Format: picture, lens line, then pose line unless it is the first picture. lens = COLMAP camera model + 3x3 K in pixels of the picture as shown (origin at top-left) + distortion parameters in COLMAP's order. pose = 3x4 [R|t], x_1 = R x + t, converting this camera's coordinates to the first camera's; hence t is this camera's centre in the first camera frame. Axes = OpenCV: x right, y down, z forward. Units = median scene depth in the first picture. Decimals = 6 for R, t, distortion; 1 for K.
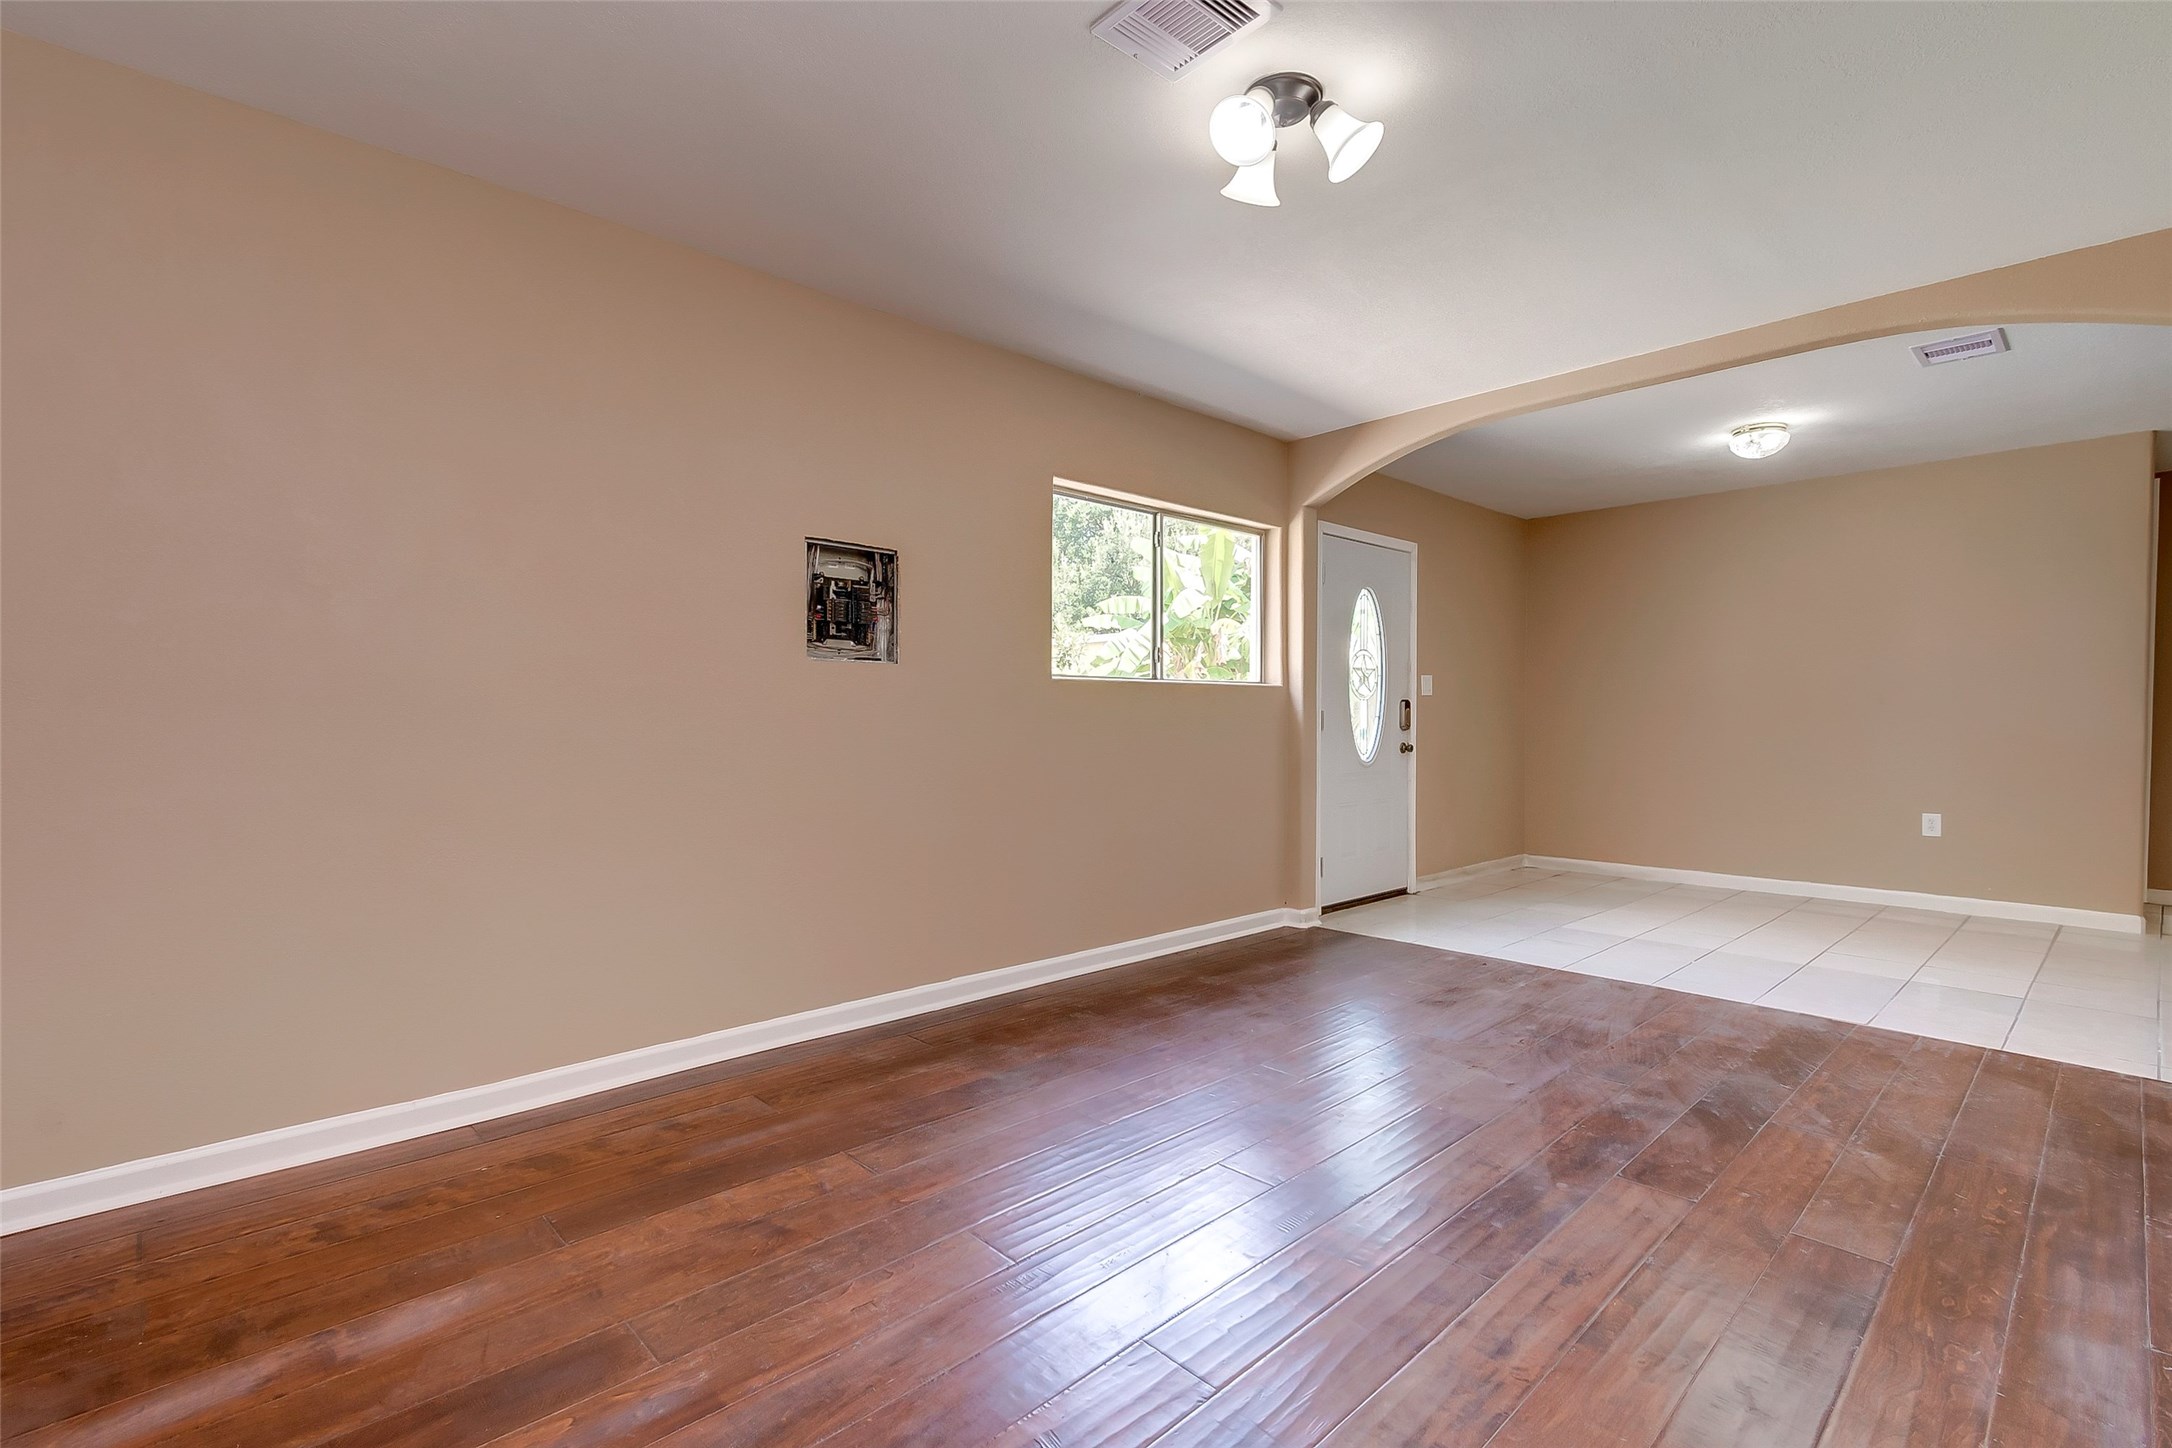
lens RADIAL K [[971.5, 0, 1088.5], [0, 971.5, 732.9], [0, 0, 1]] dist [-0.001581, -0.000341]
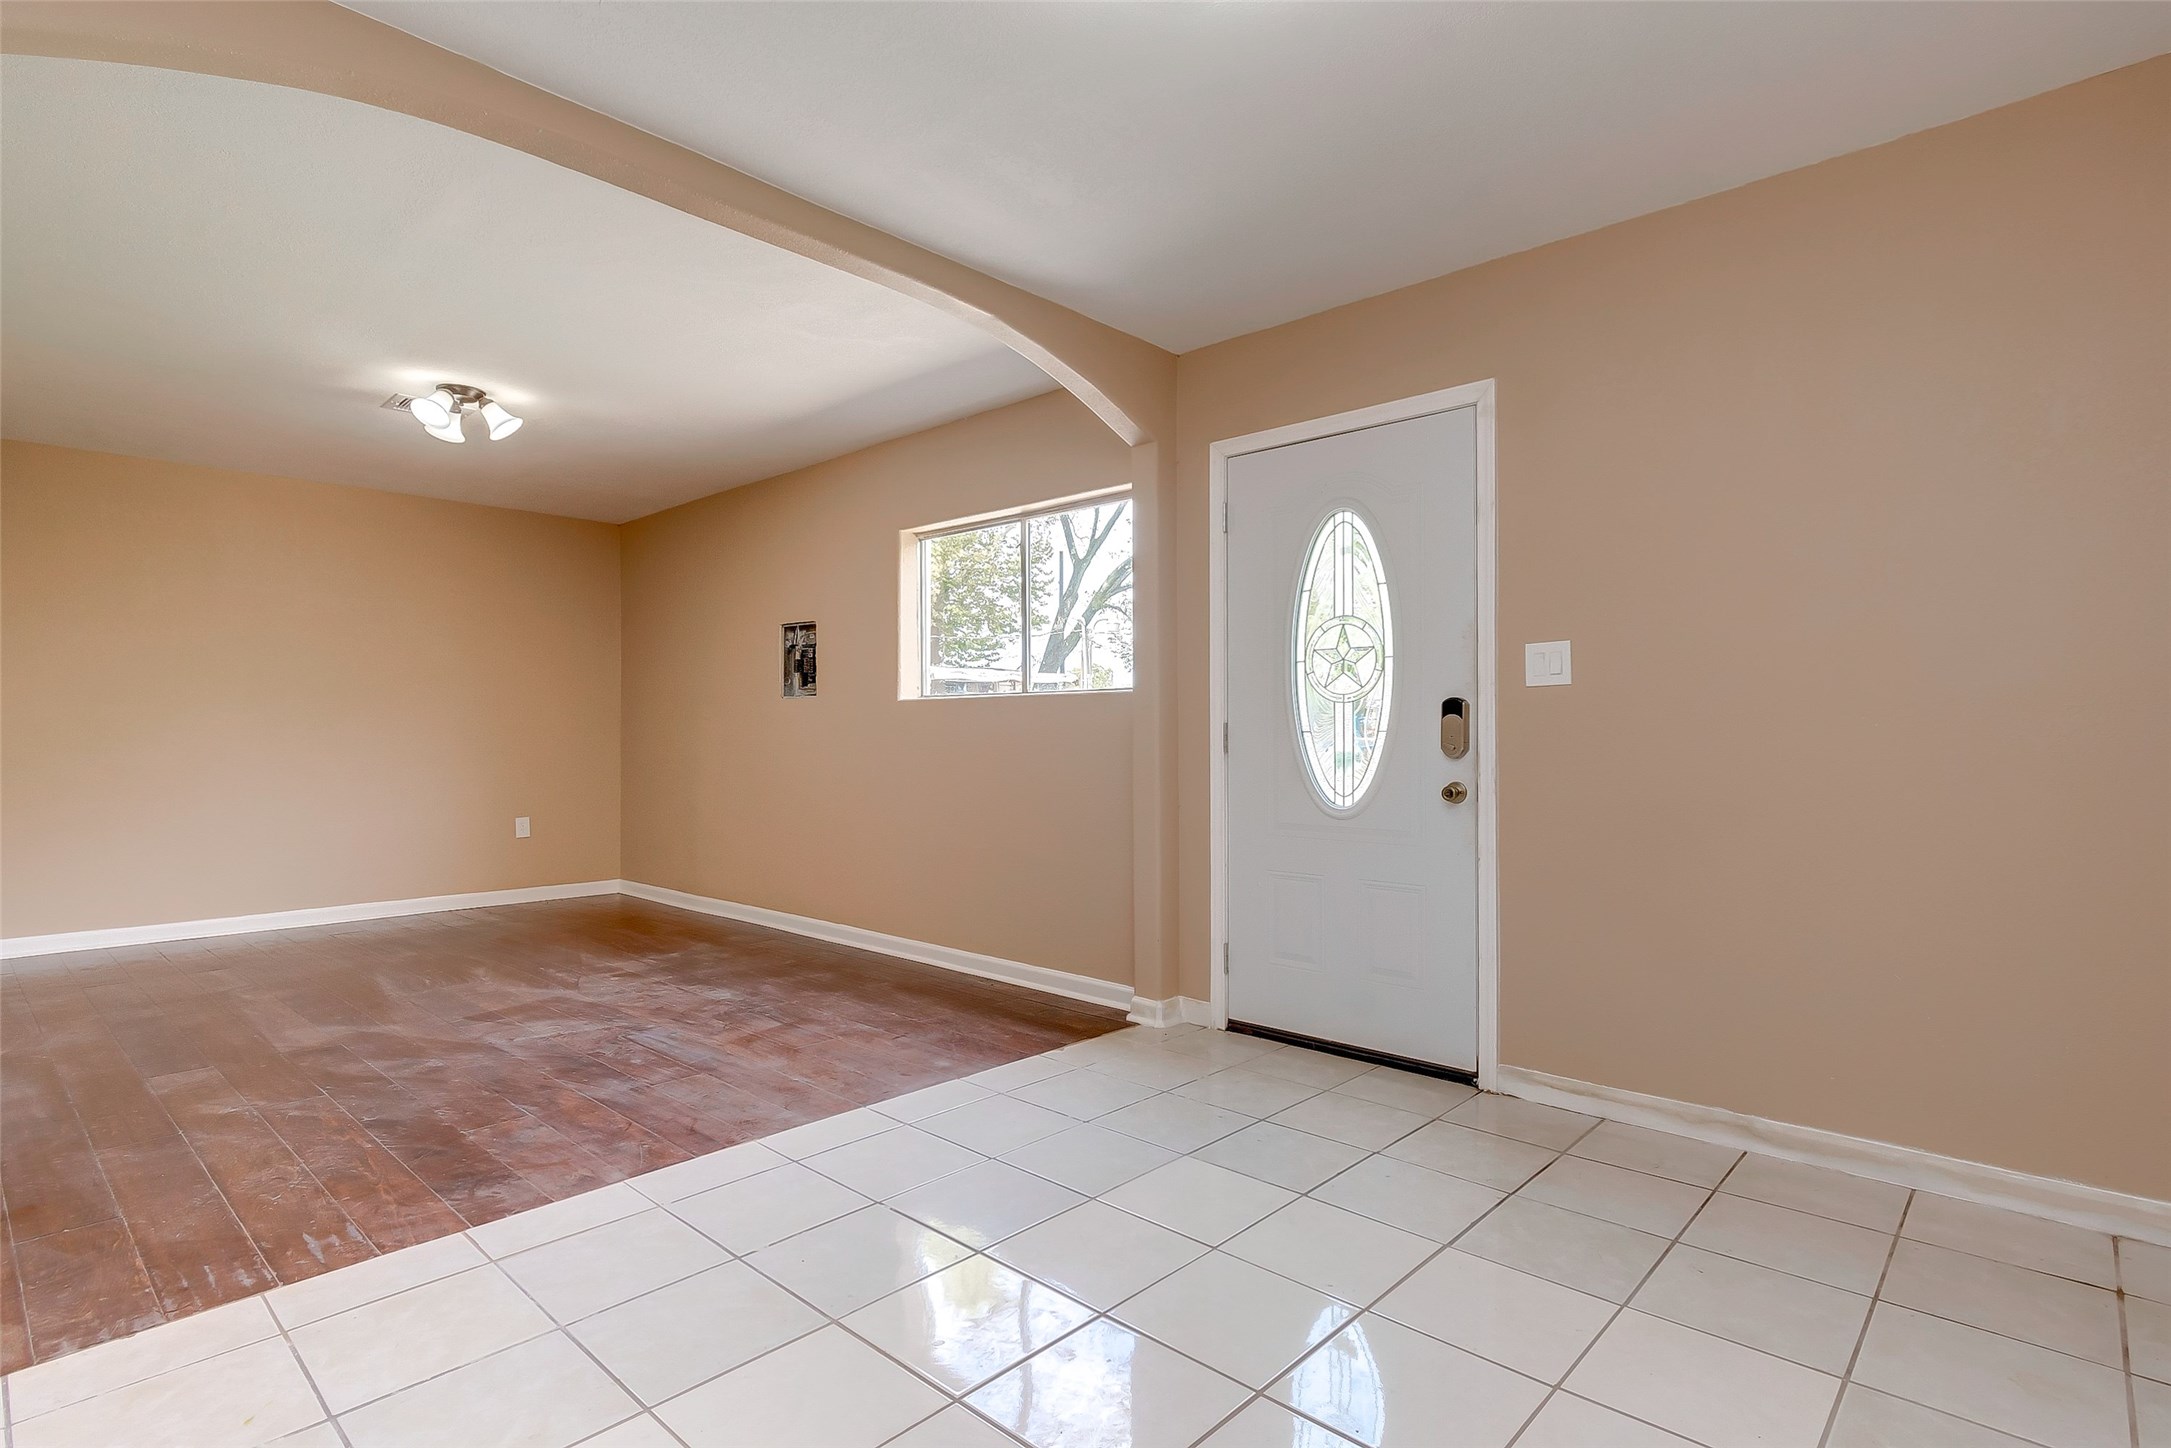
lens RADIAL K [[1051.8, 0, 1085.5], [0, 1051.8, 724.0], [0, 0, 1]] dist [0.001126, -0.000597]
pose [[0.089481, -0.009048, -0.995947, 1.504775], [-0.014914, 0.999834, -0.010423, -0.020487], [0.995877, 0.015786, 0.089332, 1.327615]]
